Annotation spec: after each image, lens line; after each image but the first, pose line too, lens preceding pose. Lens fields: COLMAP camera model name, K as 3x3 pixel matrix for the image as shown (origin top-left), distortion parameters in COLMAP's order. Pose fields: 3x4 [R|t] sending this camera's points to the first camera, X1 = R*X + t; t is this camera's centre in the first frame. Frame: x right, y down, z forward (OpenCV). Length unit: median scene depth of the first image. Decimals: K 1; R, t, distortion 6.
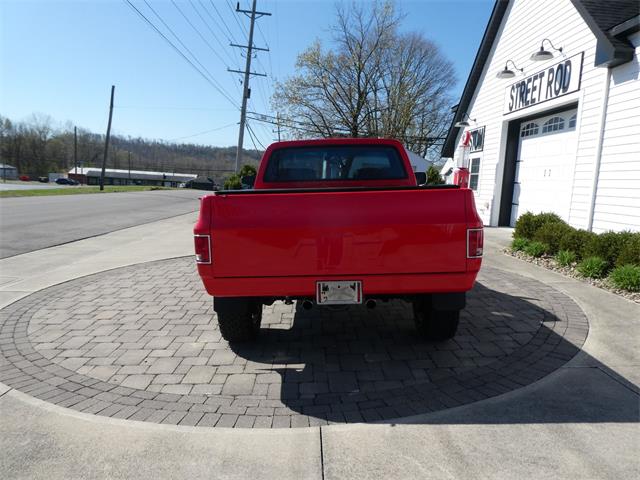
lens RADIAL K [[446.6, 0, 326.6], [0, 446.6, 241.1], [0, 0, 1]] dist [-0.026965, 0.005641]
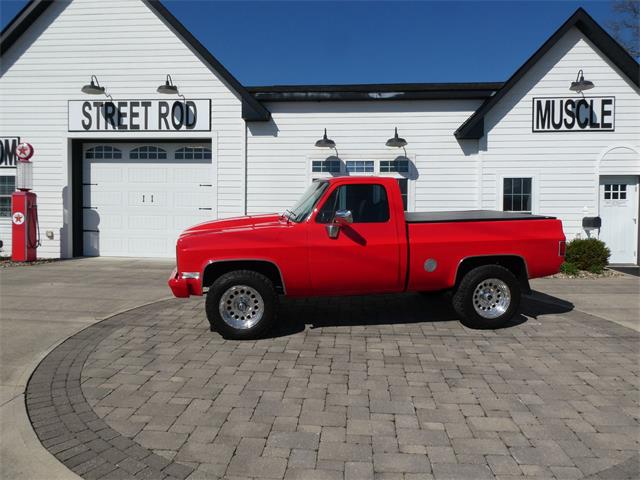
lens RADIAL K [[446.6, 0, 322.7], [0, 446.6, 242.0], [0, 0, 1]] dist [-0.026965, 0.005641]
pose [[0.113257, -0.087143, 0.989737, -0.491013], [0.121613, 0.989872, 0.073239, -0.079441], [-0.986095, 0.112070, 0.122707, 0.479218]]
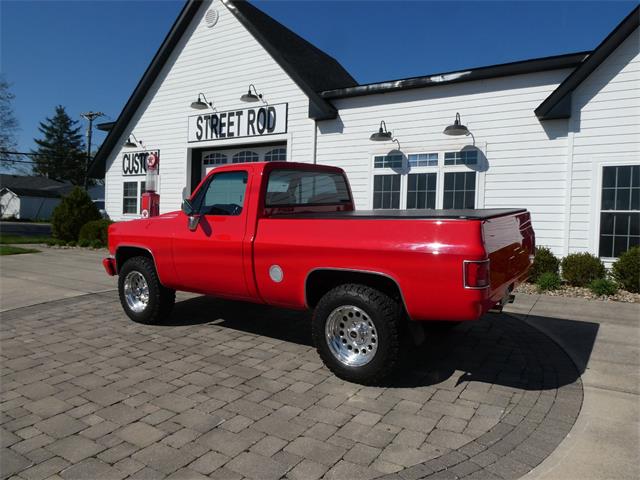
lens RADIAL K [[446.6, 0, 324.0], [0, 446.6, 242.4], [0, 0, 1]] dist [-0.026965, 0.005641]
pose [[0.559936, -0.060581, 0.826318, -0.345396], [0.099783, 0.994995, 0.005332, -0.026054], [-0.822505, 0.079467, 0.563179, 0.187311]]
